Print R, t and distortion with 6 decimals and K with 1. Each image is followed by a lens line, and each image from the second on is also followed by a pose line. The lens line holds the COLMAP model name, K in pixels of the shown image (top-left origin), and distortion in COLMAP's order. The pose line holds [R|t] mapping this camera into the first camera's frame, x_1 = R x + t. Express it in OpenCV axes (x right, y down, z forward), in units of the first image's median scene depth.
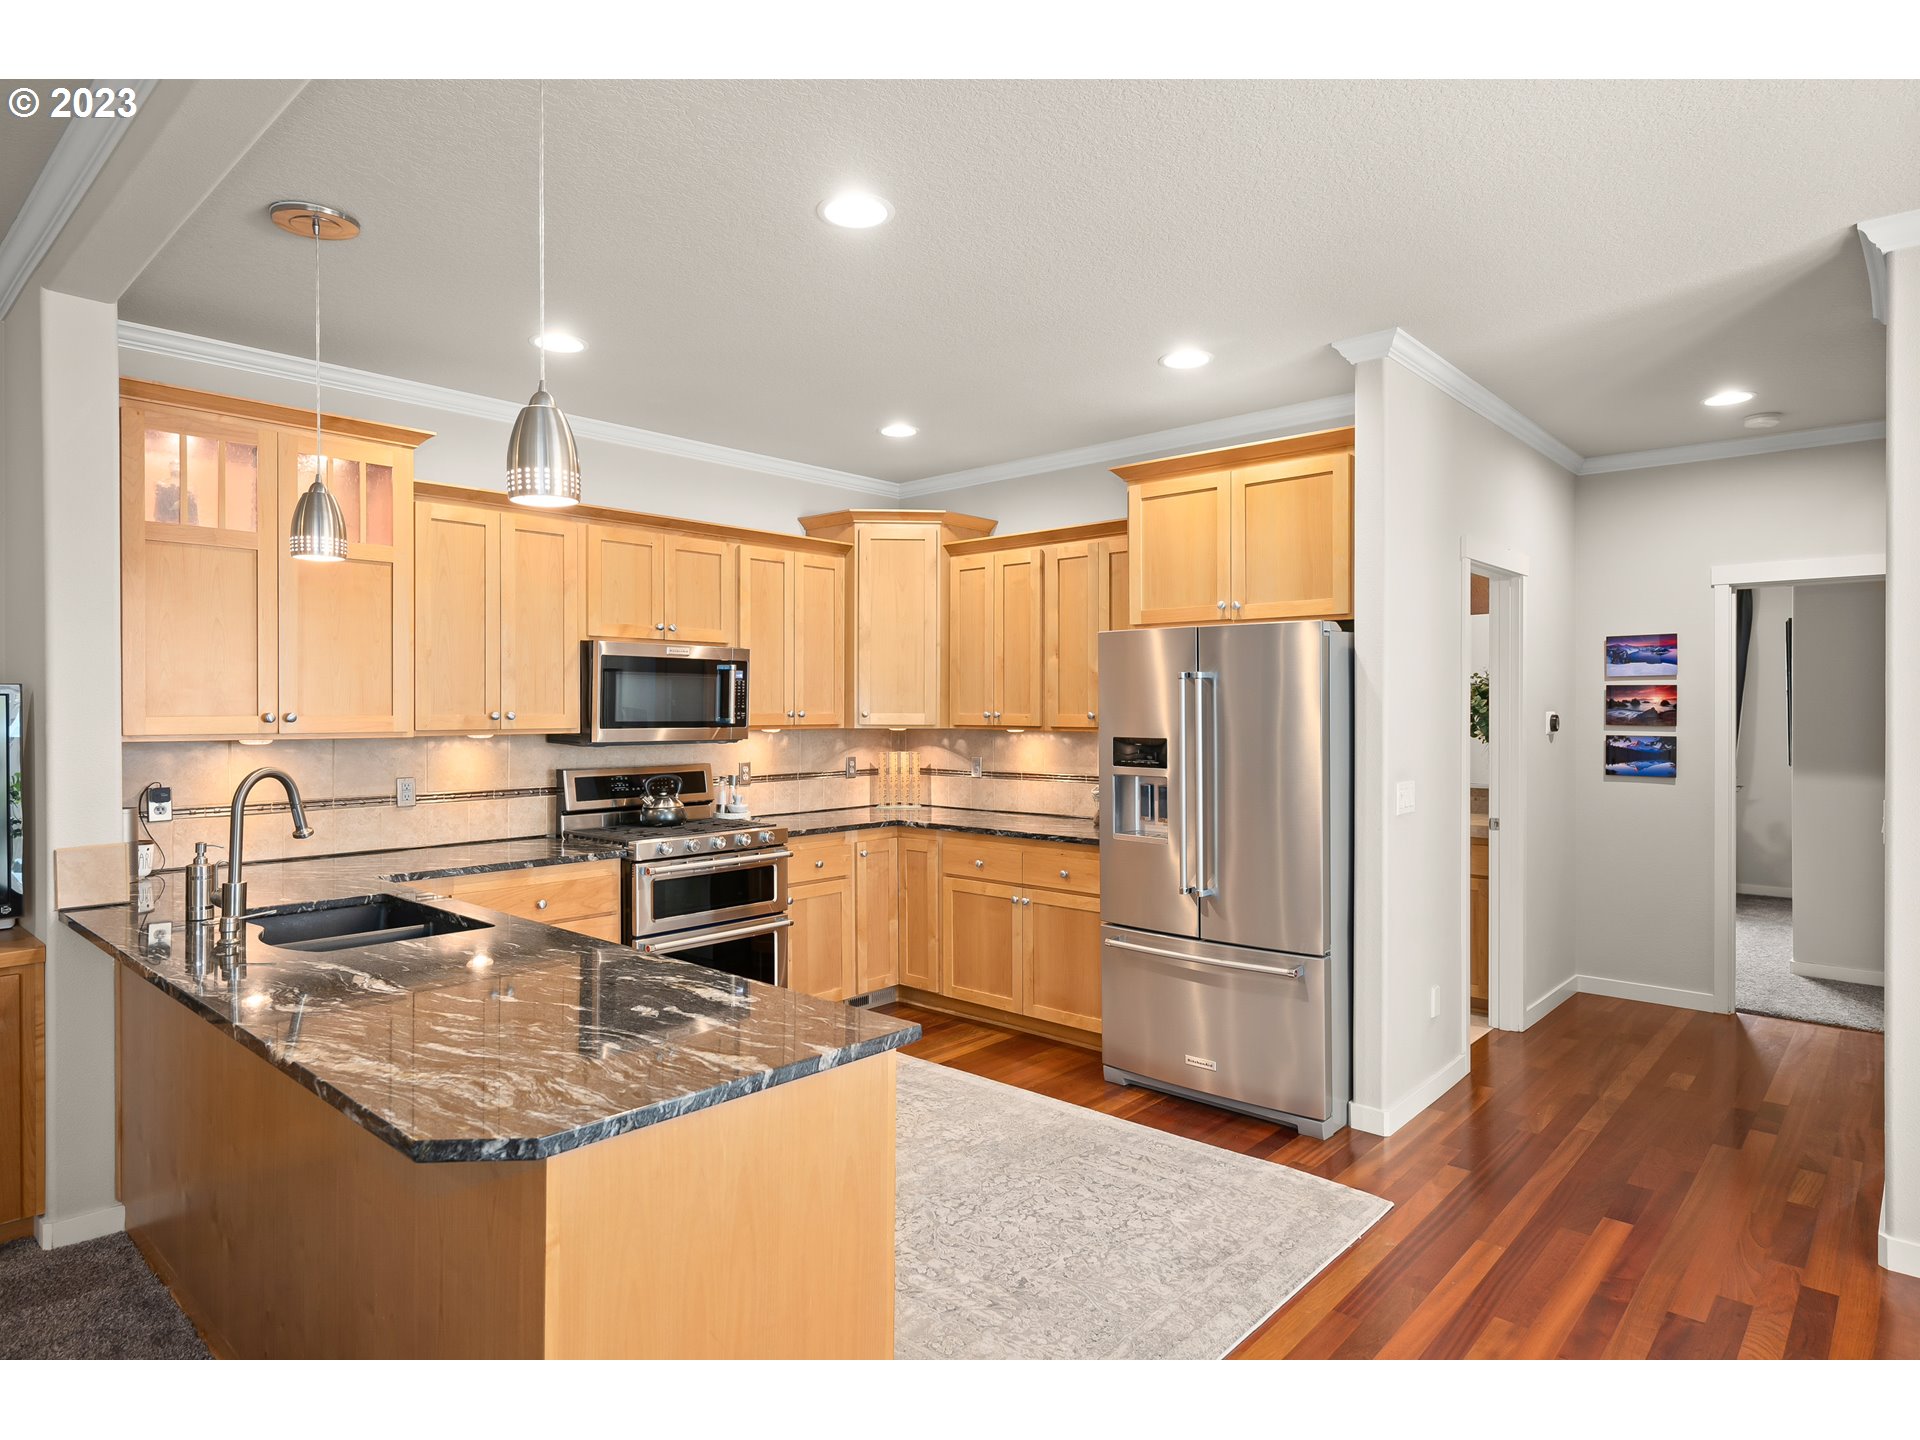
lens RADIAL K [[1099.2, 0, 956.7], [0, 1099.2, 713.1], [0, 0, 1]] dist [0.008973, 0.001120]
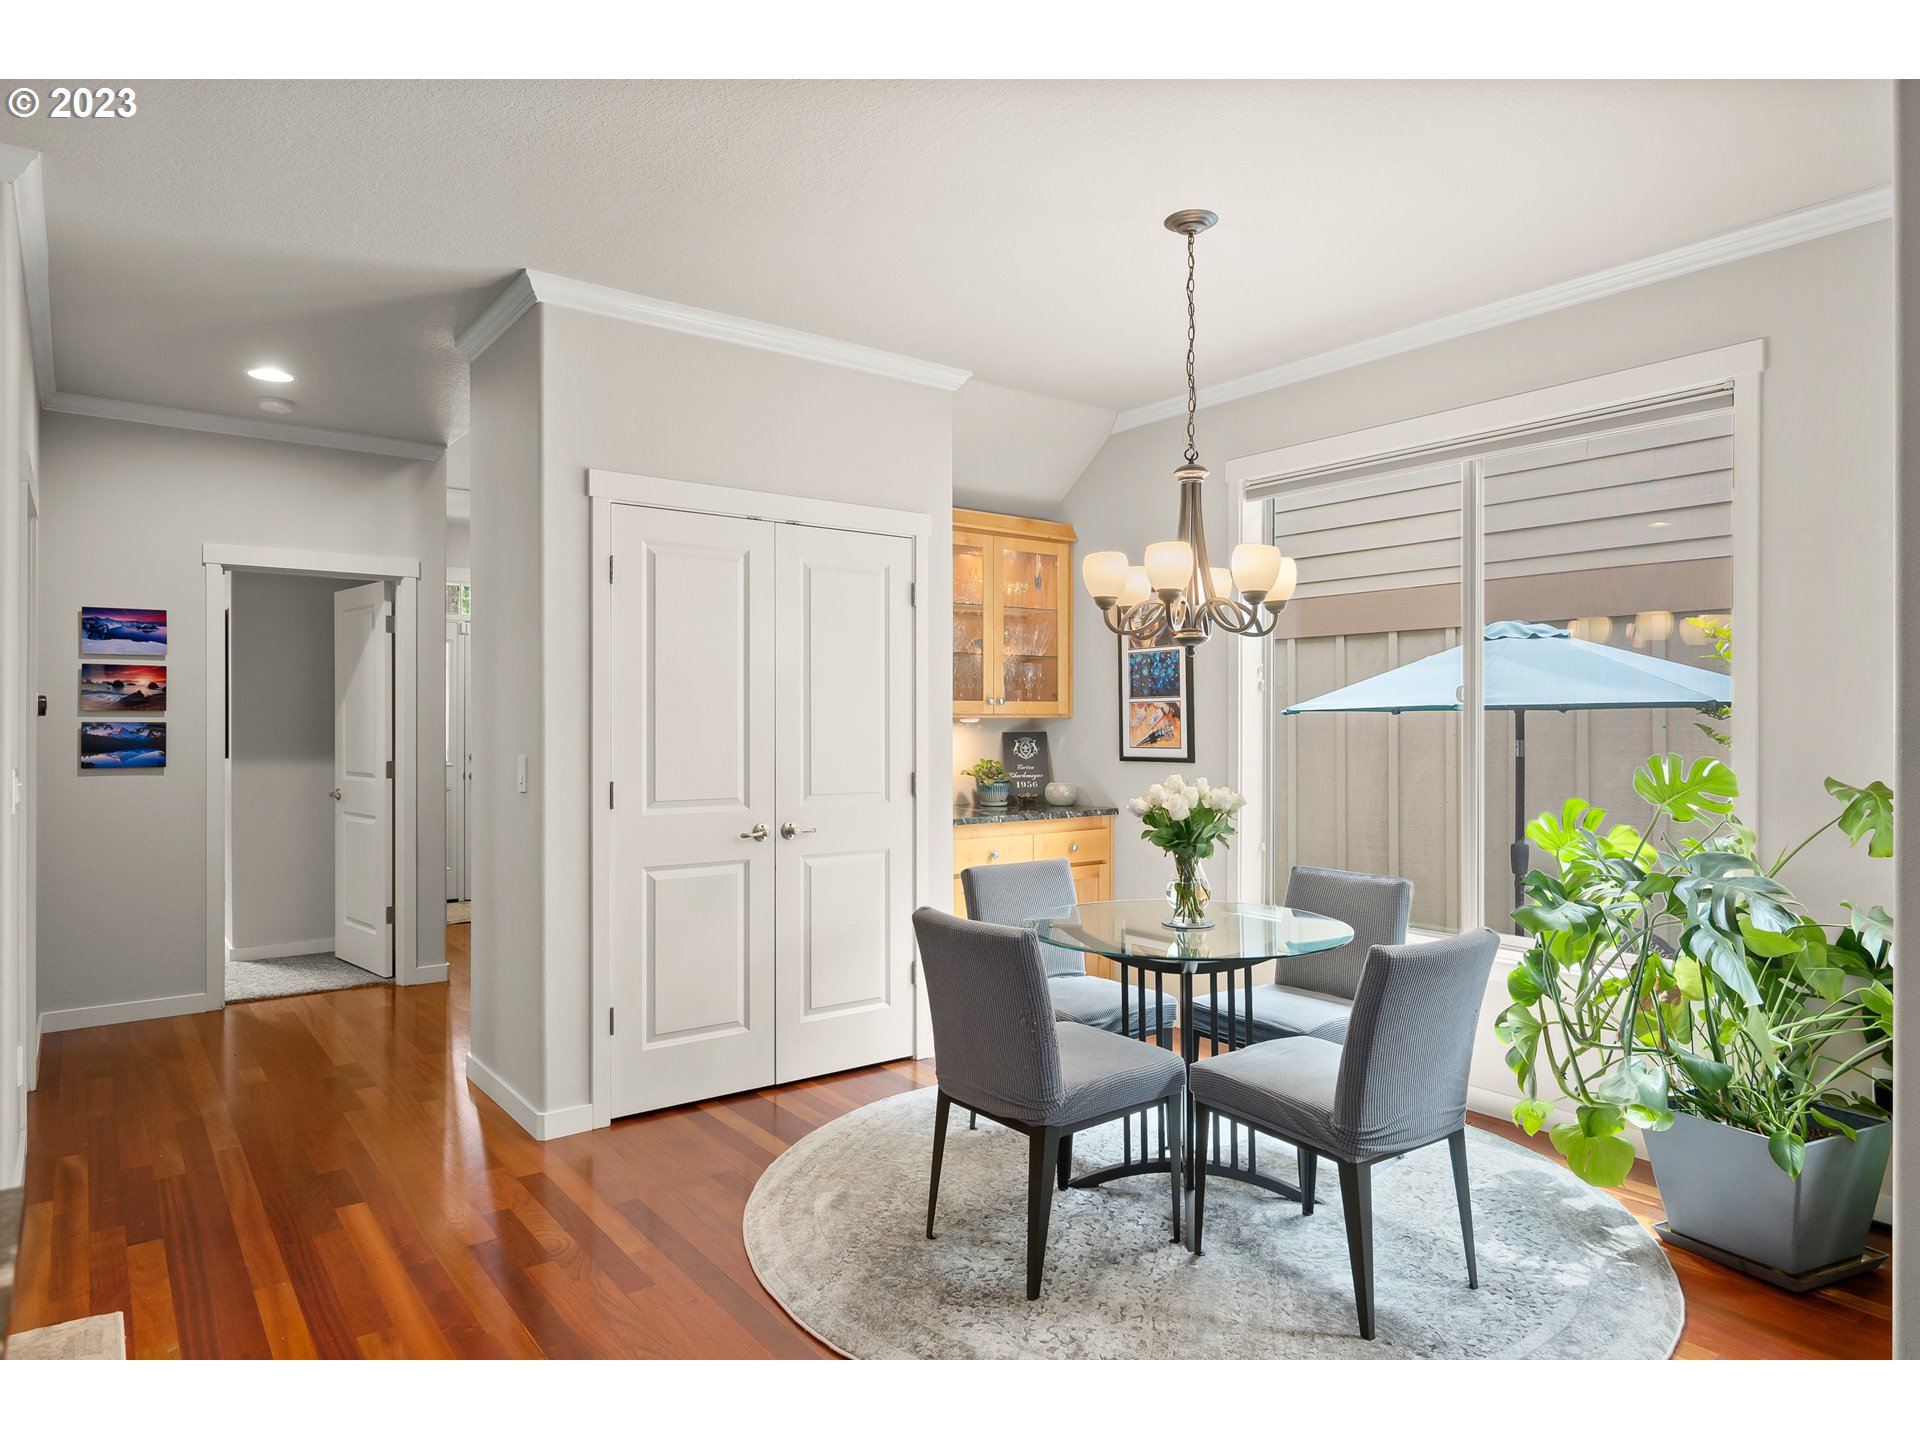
lens RADIAL K [[1157.2, 0, 954.1], [0, 1157.2, 717.7], [0, 0, 1]] dist [-0.000271, -0.000653]
pose [[0.182077, 0.007144, 0.983258, -0.173075], [0.005520, 0.999950, -0.008287, 0.028512], [-0.983269, 0.006937, 0.182028, 0.176948]]
